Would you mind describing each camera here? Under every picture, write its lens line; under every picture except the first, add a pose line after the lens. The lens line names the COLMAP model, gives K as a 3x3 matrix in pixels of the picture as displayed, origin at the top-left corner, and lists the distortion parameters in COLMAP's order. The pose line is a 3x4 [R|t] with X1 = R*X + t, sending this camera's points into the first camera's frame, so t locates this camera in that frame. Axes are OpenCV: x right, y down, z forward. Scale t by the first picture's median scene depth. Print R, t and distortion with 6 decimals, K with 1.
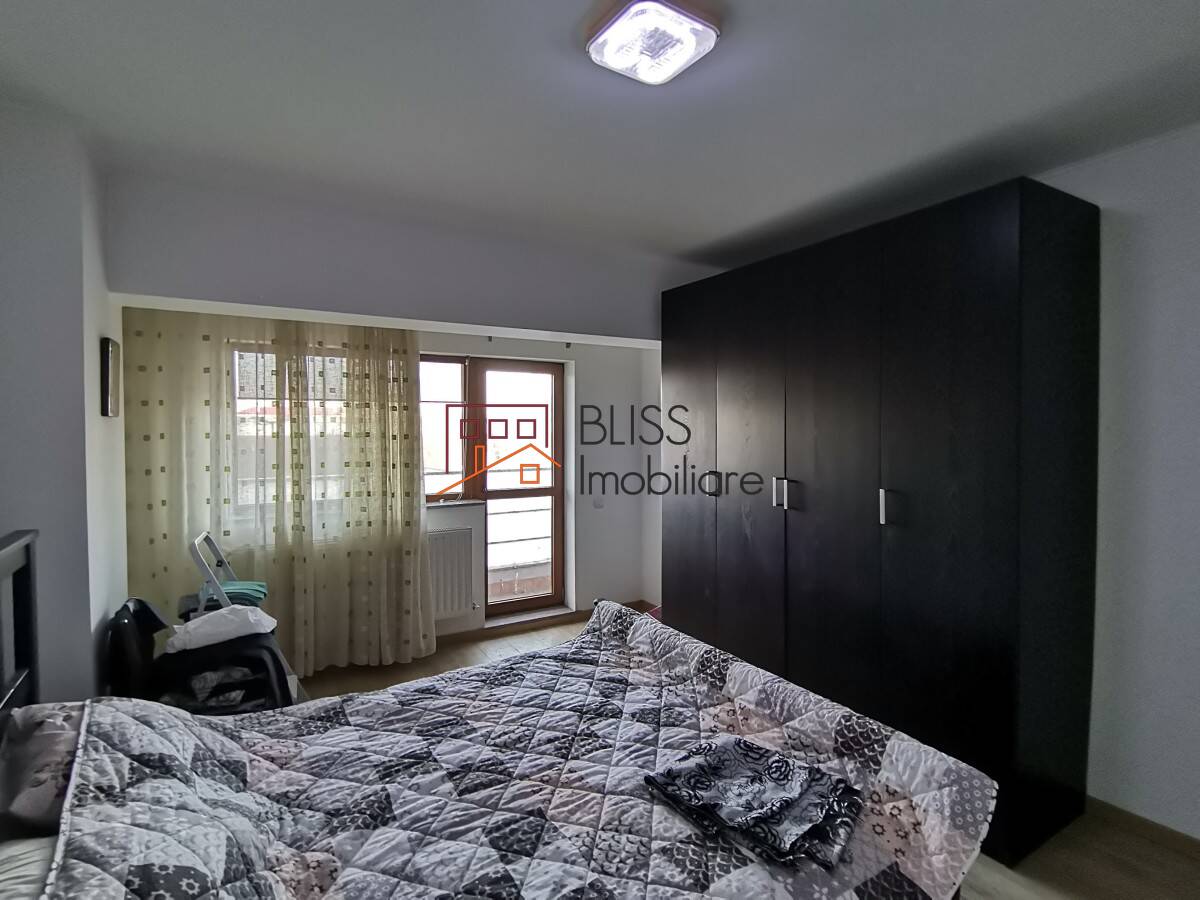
lens RADIAL K [[601.8, 0, 606.6], [0, 601.8, 433.2], [0, 0, 1]] dist [0.036092, -0.028933]
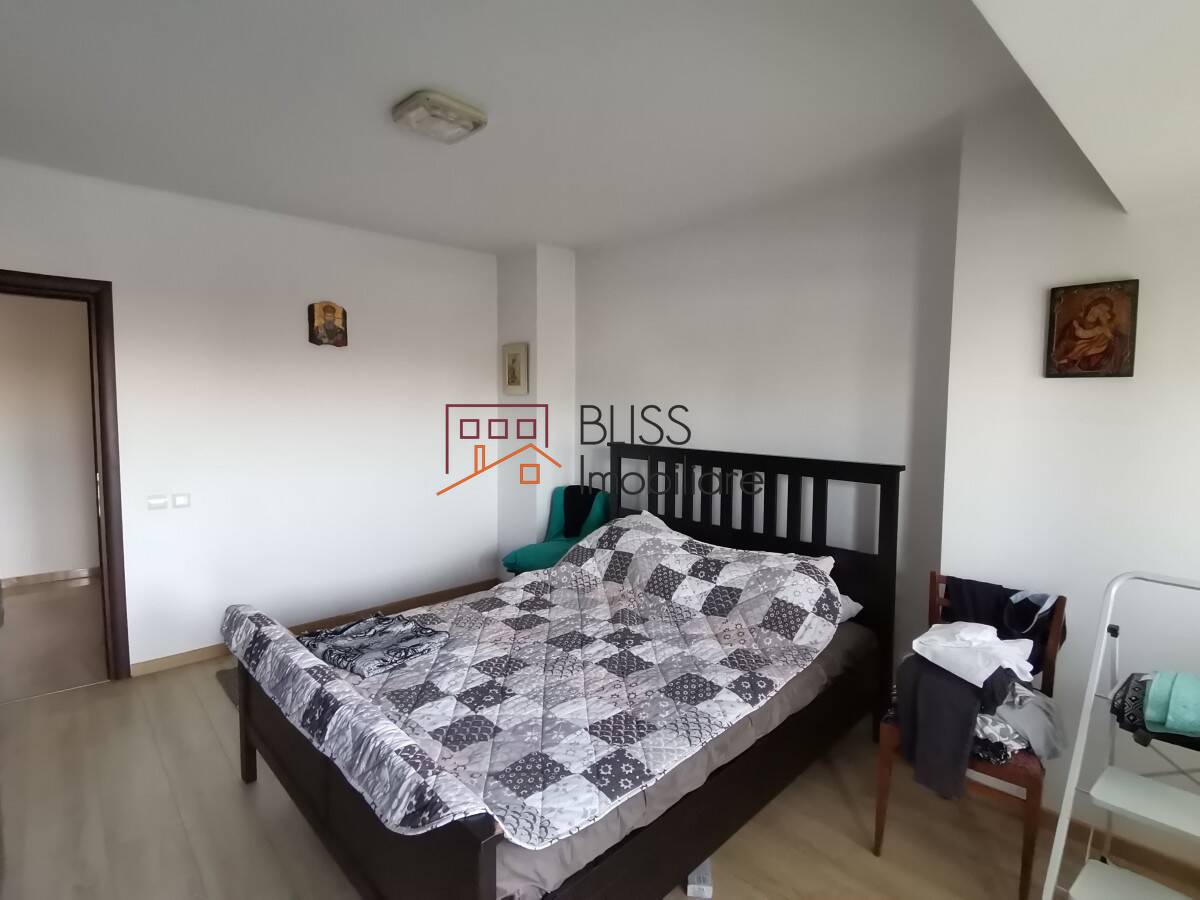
lens RADIAL K [[595.0, 0, 604.4], [0, 595.0, 443.9], [0, 0, 1]] dist [0.035802, -0.035756]
pose [[-0.979745, 0.008884, -0.200050, -0.014163], [-0.009756, 0.995711, 0.092000, -0.008103], [0.200010, 0.092088, -0.975457, 1.787186]]
